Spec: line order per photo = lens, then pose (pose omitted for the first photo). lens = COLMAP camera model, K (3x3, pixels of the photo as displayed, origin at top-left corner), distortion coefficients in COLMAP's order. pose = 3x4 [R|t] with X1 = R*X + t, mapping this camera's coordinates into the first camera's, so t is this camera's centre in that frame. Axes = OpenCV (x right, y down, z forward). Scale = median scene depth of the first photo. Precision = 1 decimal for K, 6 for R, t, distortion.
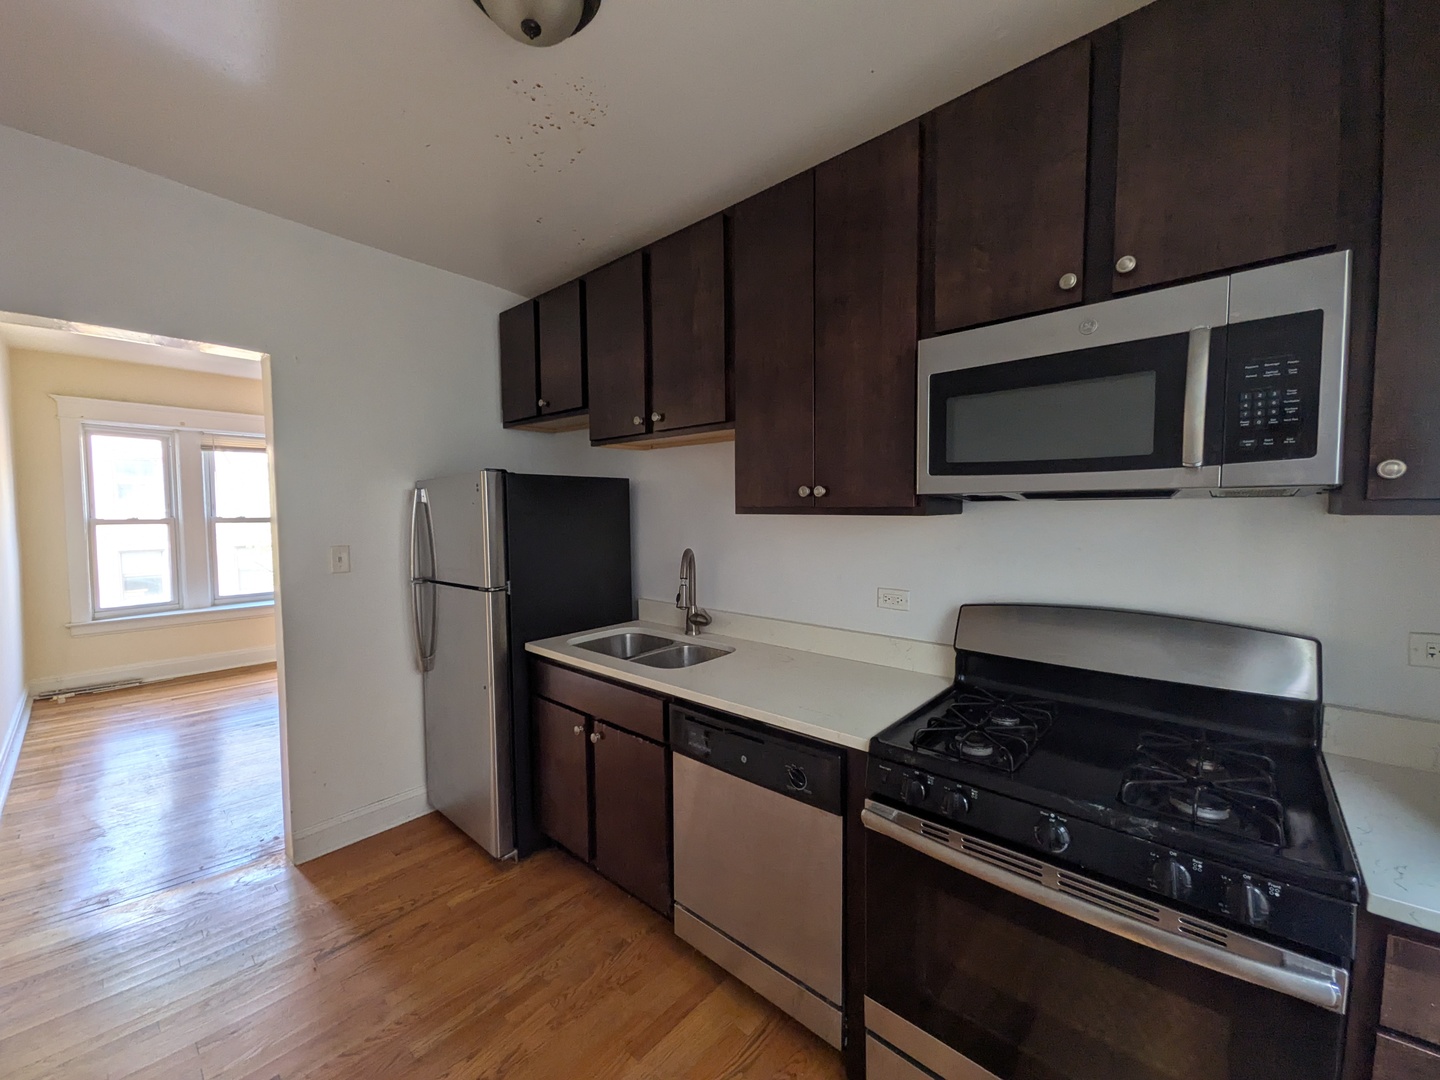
lens RADIAL K [[567.3, 0, 715.1], [0, 567.3, 538.4], [0, 0, 1]] dist [0.008424, -0.002598]
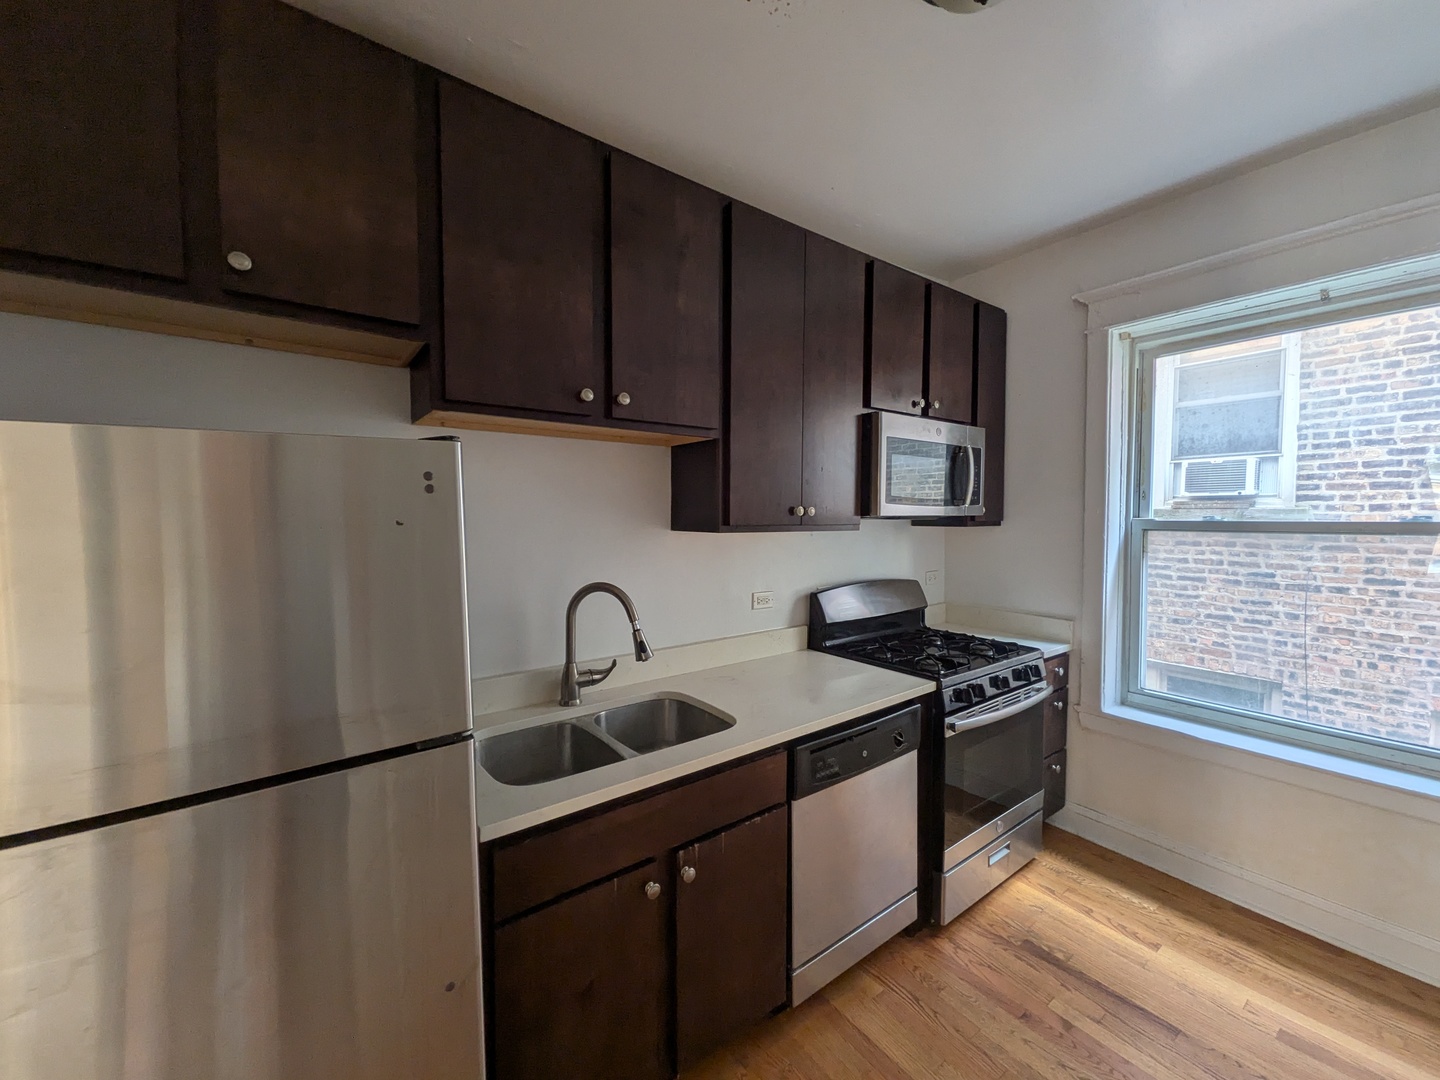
lens RADIAL K [[567.3, 0, 712.5], [0, 567.3, 540.7], [0, 0, 1]] dist [0.008424, -0.002598]
pose [[0.195075, -0.037683, 0.980064, -0.922156], [0.052192, 0.998245, 0.027994, -0.061222], [-0.979399, 0.045690, 0.196700, 0.901657]]
